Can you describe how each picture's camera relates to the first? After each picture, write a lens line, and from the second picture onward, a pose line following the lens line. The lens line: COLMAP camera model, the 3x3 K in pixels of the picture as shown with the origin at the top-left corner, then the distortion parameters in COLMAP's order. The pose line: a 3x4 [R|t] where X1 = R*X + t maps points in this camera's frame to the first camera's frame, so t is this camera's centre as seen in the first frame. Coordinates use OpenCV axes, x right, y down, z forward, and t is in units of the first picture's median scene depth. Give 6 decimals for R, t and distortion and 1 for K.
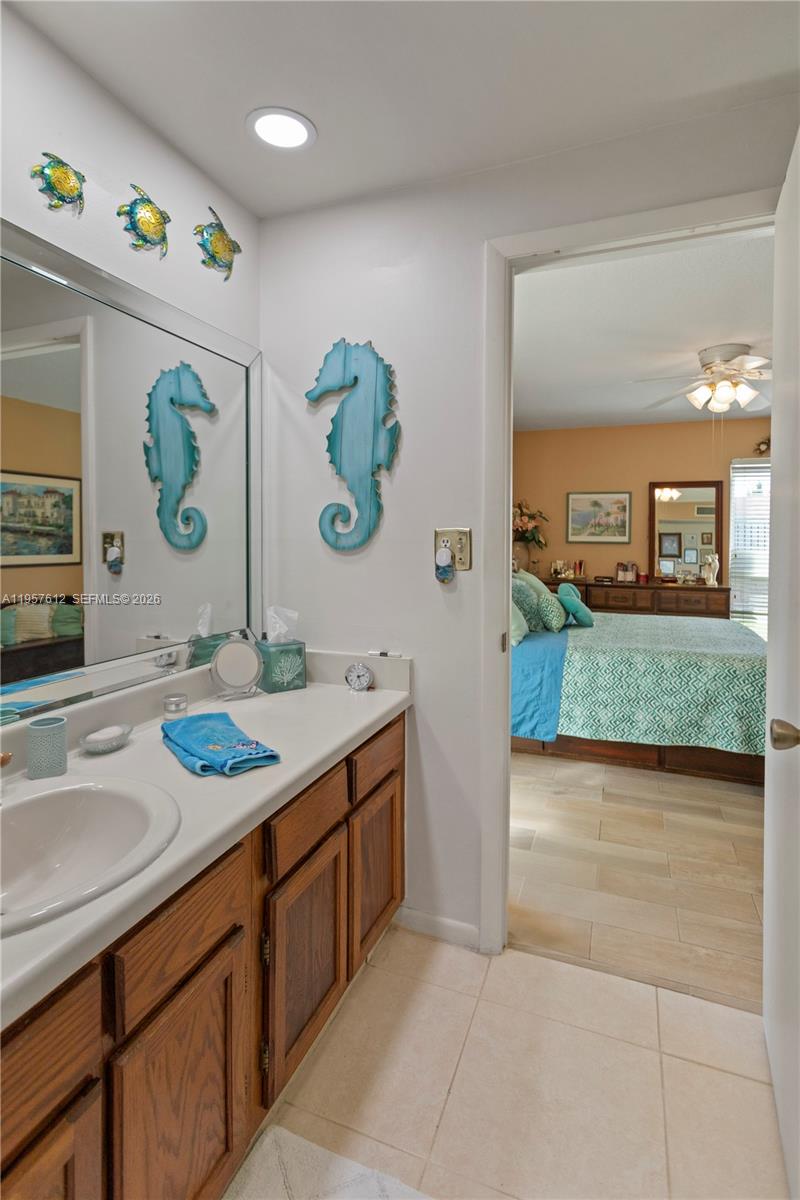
lens RADIAL K [[592.9, 0, 395.9], [0, 592.9, 538.2], [0, 0, 1]] dist [-0.010107, 0.012191]
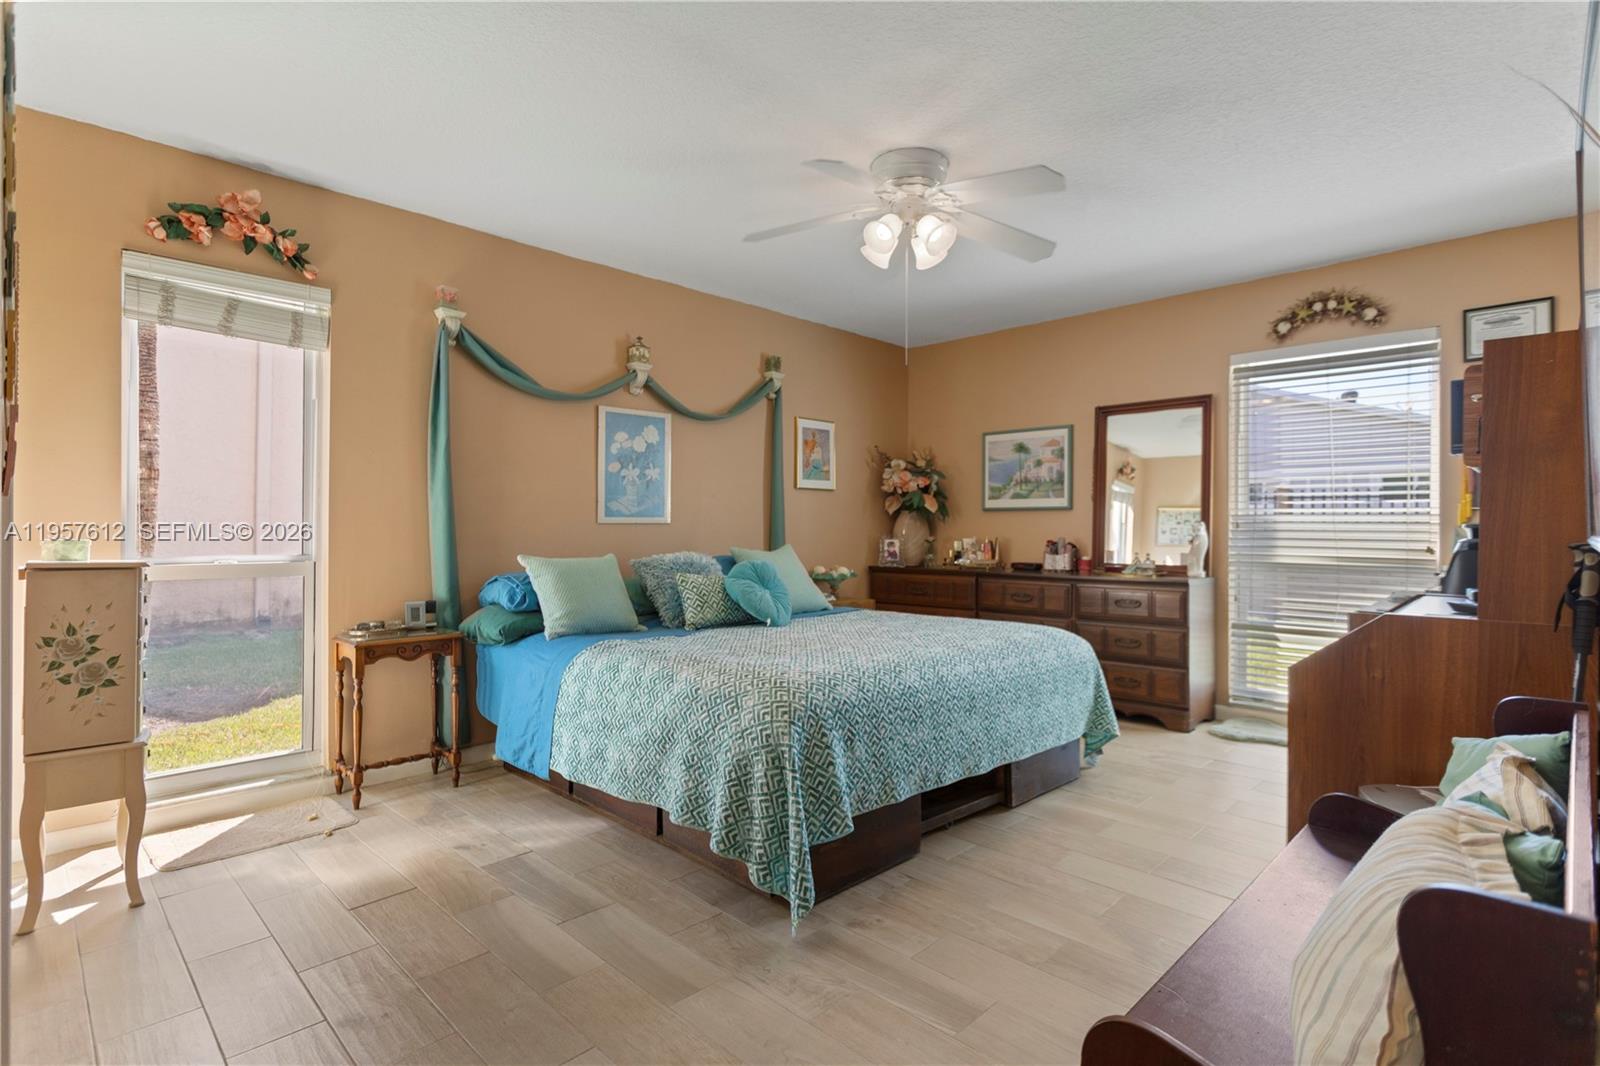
lens RADIAL K [[783.2, 0, 801.8], [0, 783.2, 528.7], [0, 0, 1]] dist [-0.000122, -0.000032]
pose [[0.919634, -0.008714, -0.392680, 0.944312], [0.007349, 0.999961, -0.004979, 0.063983], [0.392708, 0.001693, 0.919662, 0.299868]]
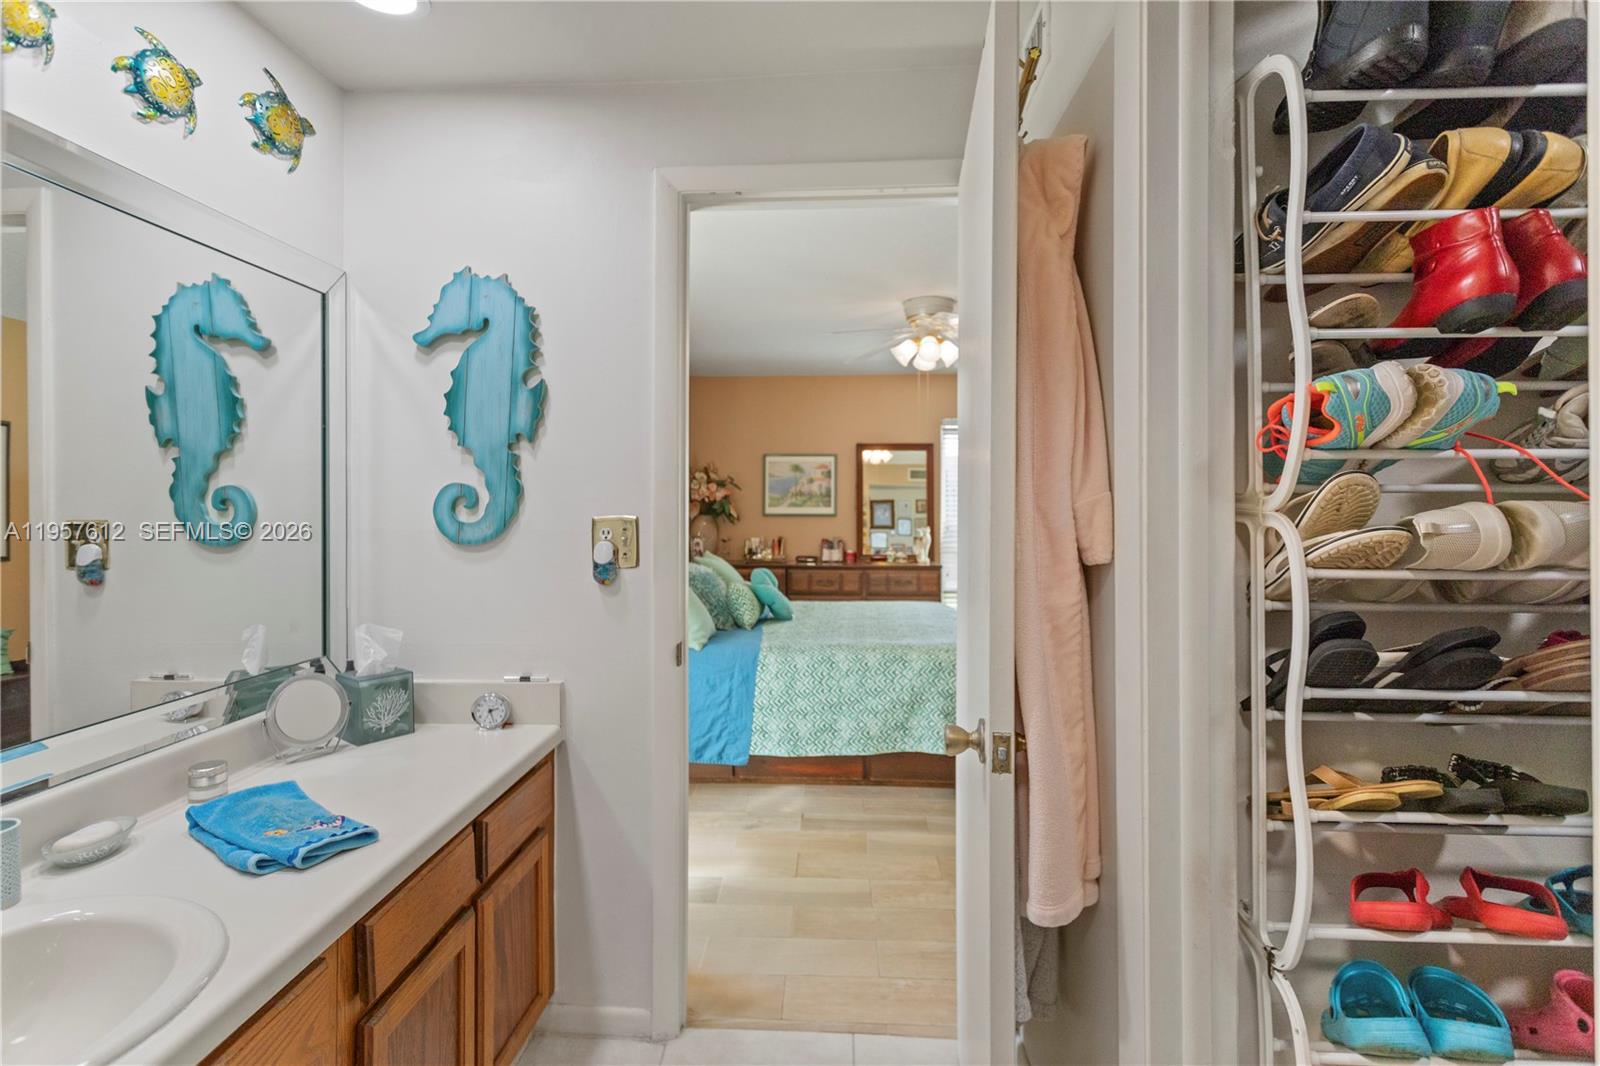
lens RADIAL K [[767.6, 0, 795.4], [0, 767.6, 490.5], [0, 0, 1]] dist [-0.001667, 0.000003]
pose [[0.950281, -0.002420, 0.311383, 0.002174], [0.008018, 0.999828, -0.016699, -0.018851], [-0.311289, 0.018366, 0.950138, -0.040917]]
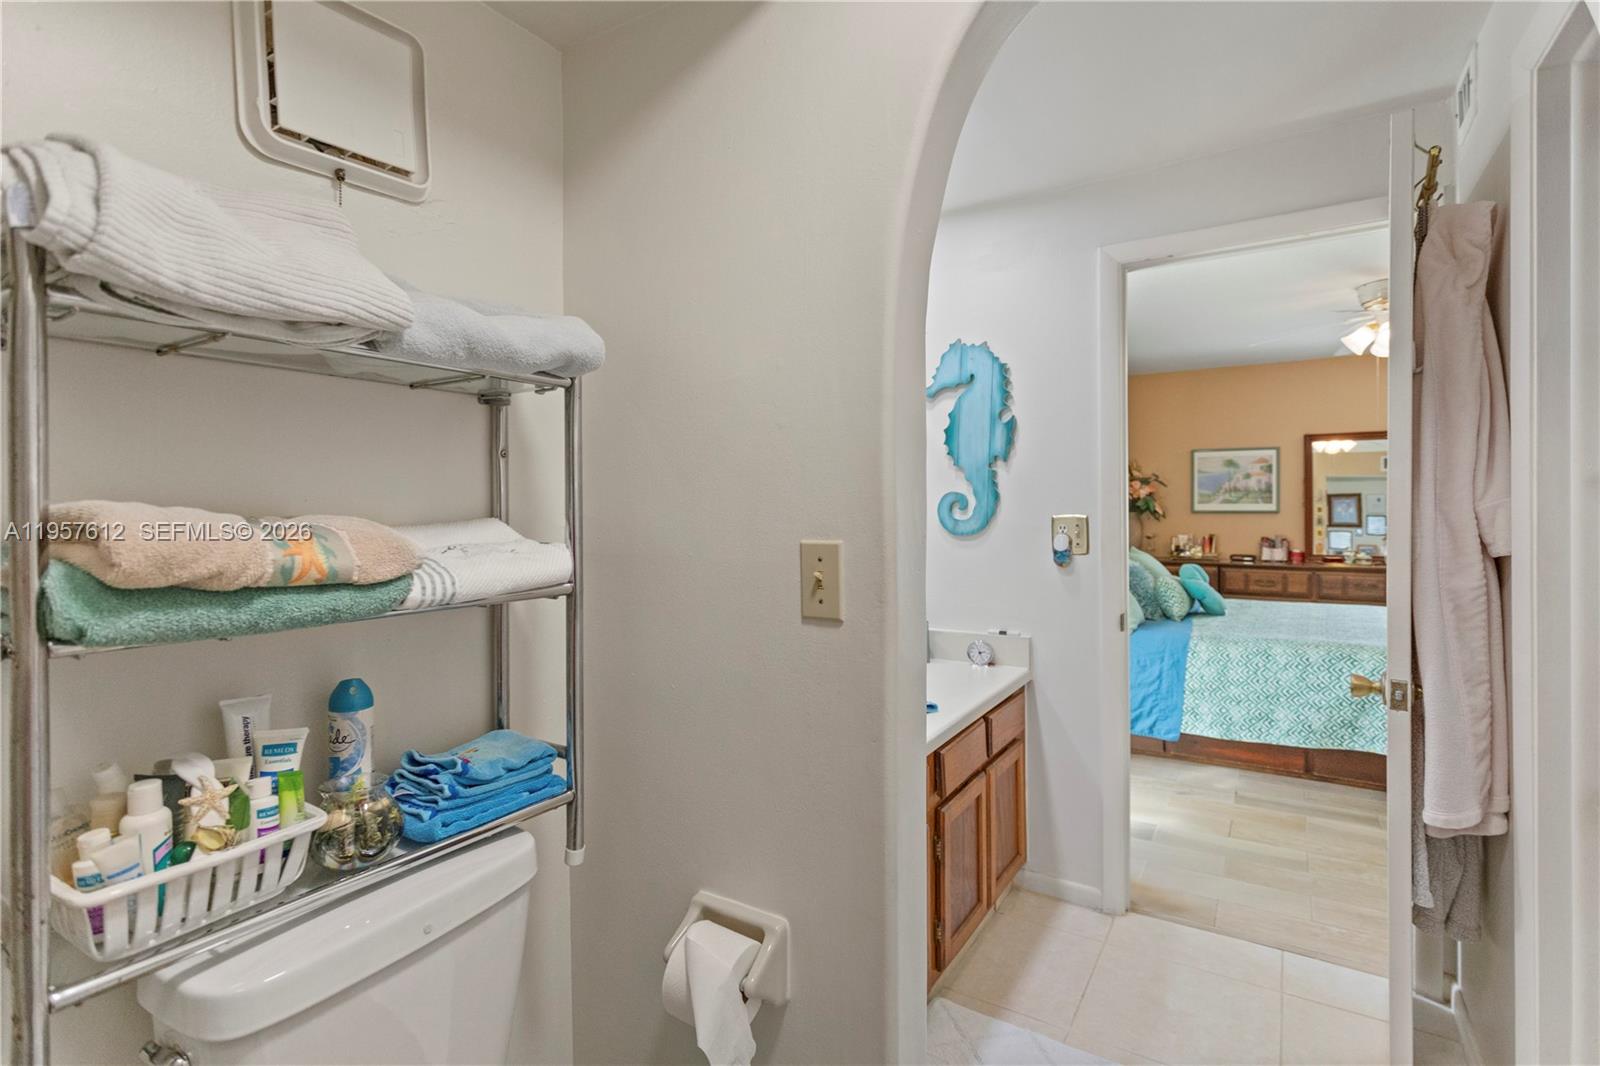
lens RADIAL K [[774.3, 0, 801.0], [0, 774.3, 505.6], [0, 0, 1]] dist [-0.001775, 0.001824]
pose [[0.981653, -0.015728, -0.190027, -0.067538], [0.016386, 0.999864, 0.001897, -0.026335], [0.189972, -0.004976, 0.981777, -0.274051]]
